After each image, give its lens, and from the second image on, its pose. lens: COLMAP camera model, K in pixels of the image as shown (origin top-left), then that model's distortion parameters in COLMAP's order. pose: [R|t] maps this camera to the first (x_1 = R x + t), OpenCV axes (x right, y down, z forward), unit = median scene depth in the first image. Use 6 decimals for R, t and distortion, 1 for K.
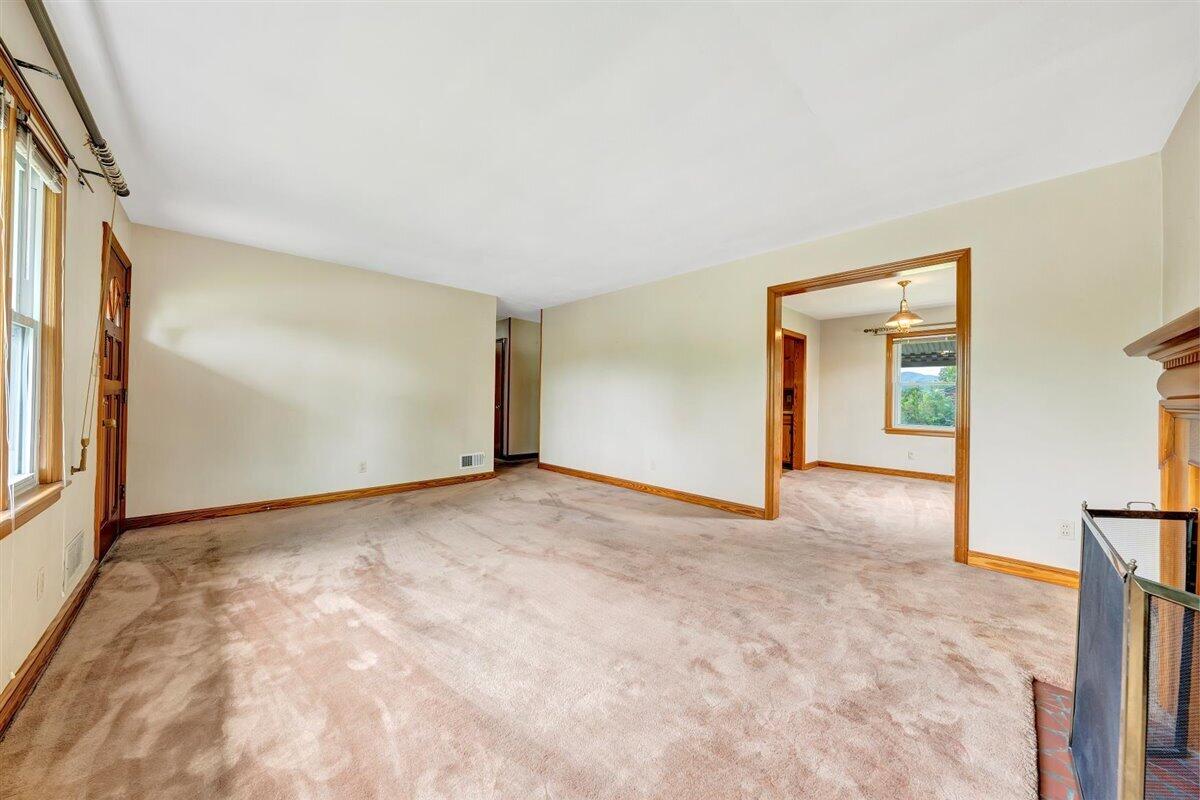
lens RADIAL K [[409.4, 0, 600.0], [0, 409.4, 400.0], [0, 0, 1]] dist [-0.001189, 0.000057]
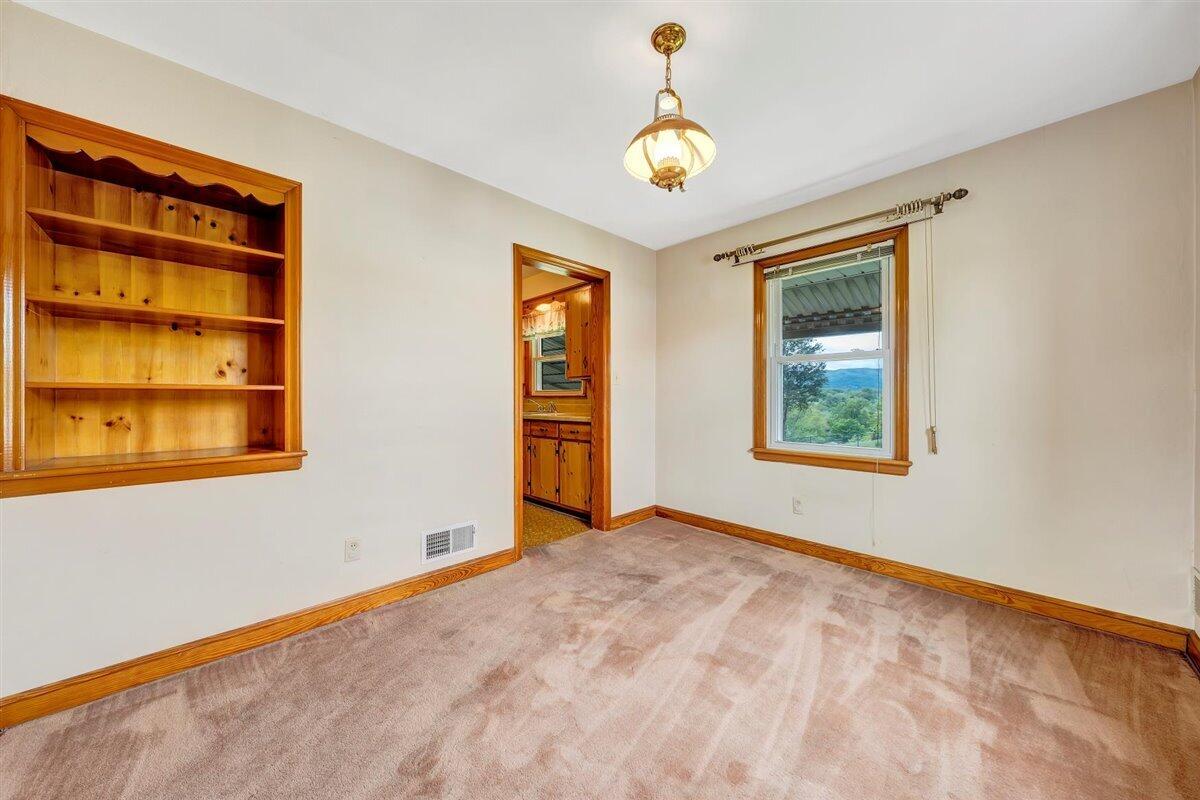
lens RADIAL K [[413.6, 0, 599.1], [0, 413.6, 394.6], [0, 0, 1]] dist [-0.001871, -0.000248]
pose [[0.999868, -0.015181, 0.005713, 0.496162], [0.015224, 0.999856, -0.007442, 0.003036], [-0.005599, 0.007528, 0.999956, 0.486609]]
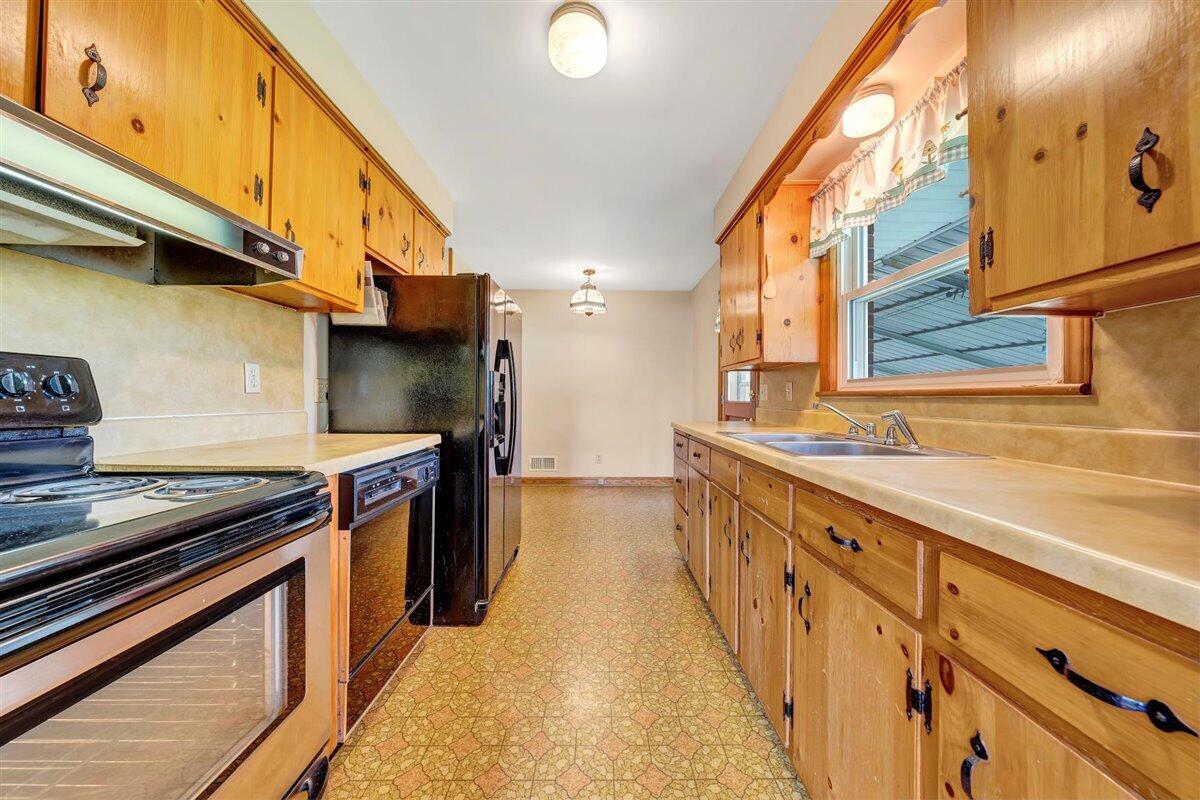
lens RADIAL K [[409.4, 0, 600.0], [0, 409.4, 400.0], [0, 0, 1]] dist [-0.001189, 0.000057]
pose [[0.730535, -0.005163, -0.682856, 0.448567], [0.001834, 0.999983, -0.005600, 0.005039], [0.682873, 0.002839, 0.730531, 0.967122]]
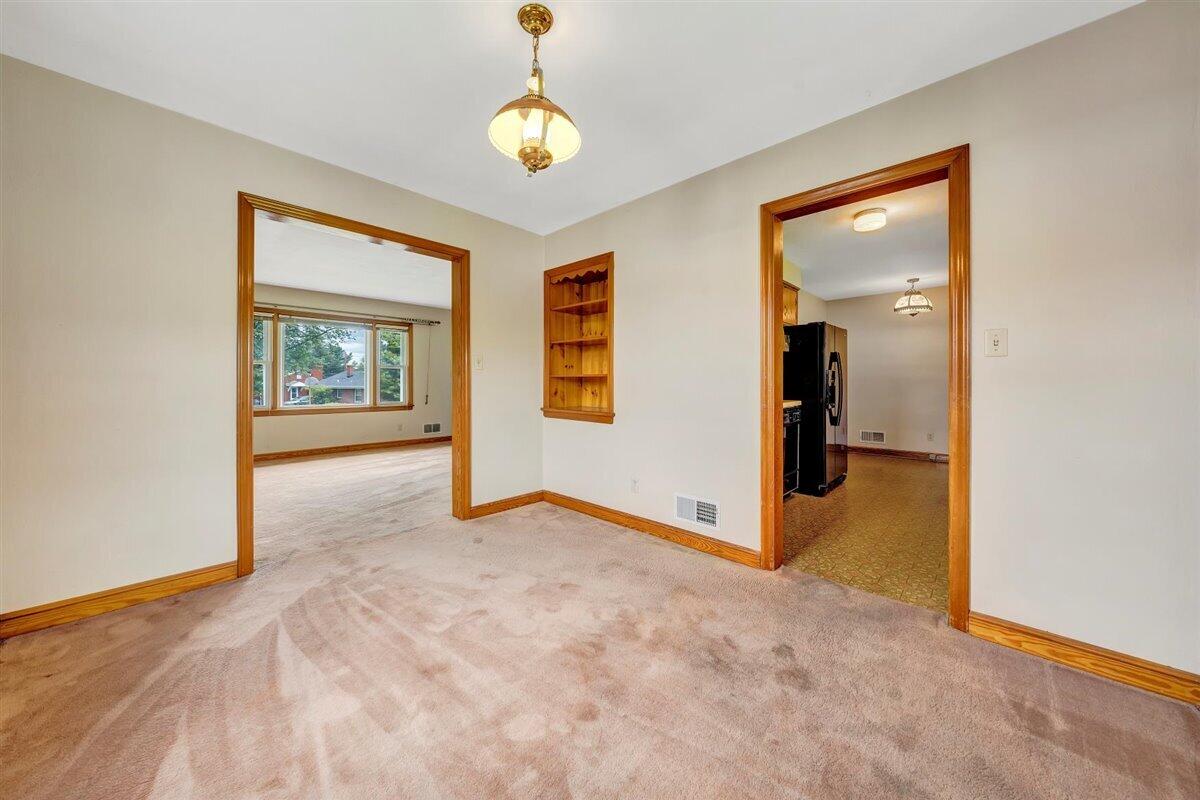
lens RADIAL K [[404.2, 0, 601.6], [0, 404.2, 379.3], [0, 0, 1]] dist [-0.000877, -0.000045]
pose [[0.059309, -0.018193, -0.998074, 0.775912], [-0.002400, 0.999828, -0.018368, 0.006458], [0.998237, 0.003485, 0.059255, 0.754538]]
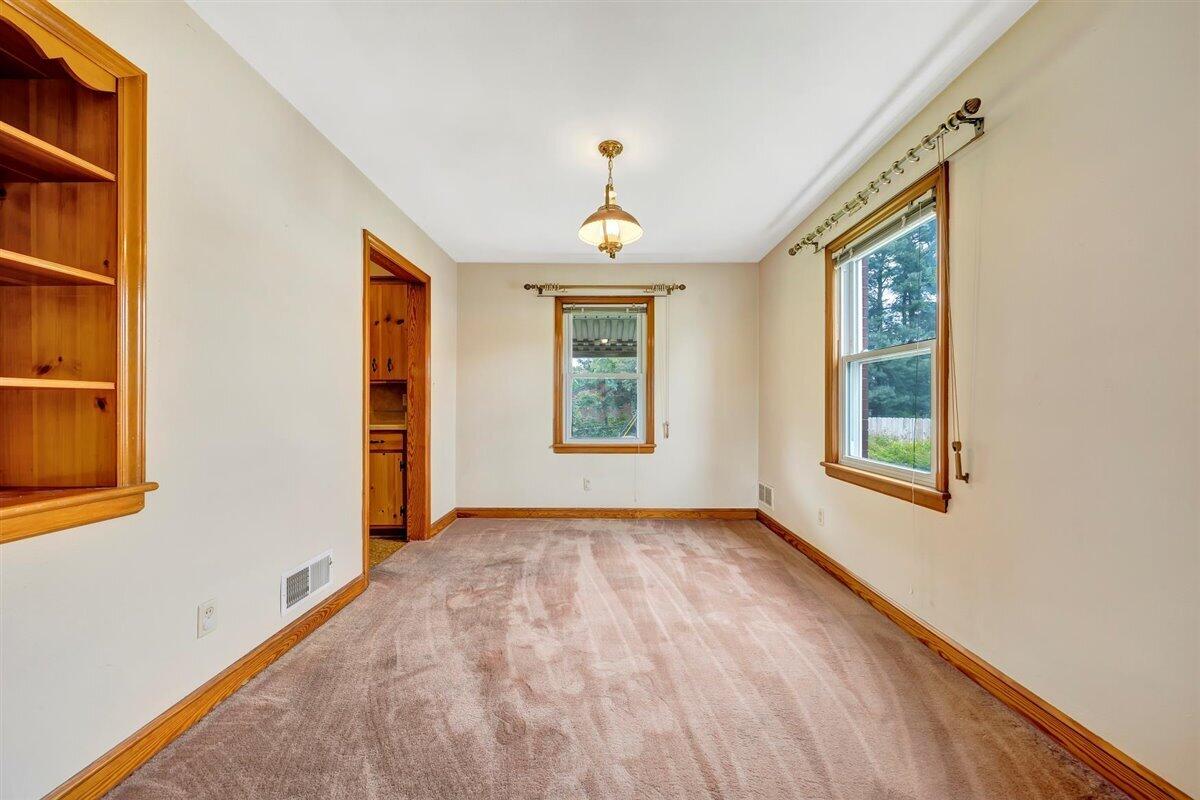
lens RADIAL K [[409.4, 0, 600.0], [0, 409.4, 400.0], [0, 0, 1]] dist [-0.001189, 0.000057]
pose [[0.700907, -0.005124, 0.713234, 0.291182], [0.009587, 0.999952, -0.002238, 0.001234], [-0.713188, 0.008406, 0.700922, 0.498421]]
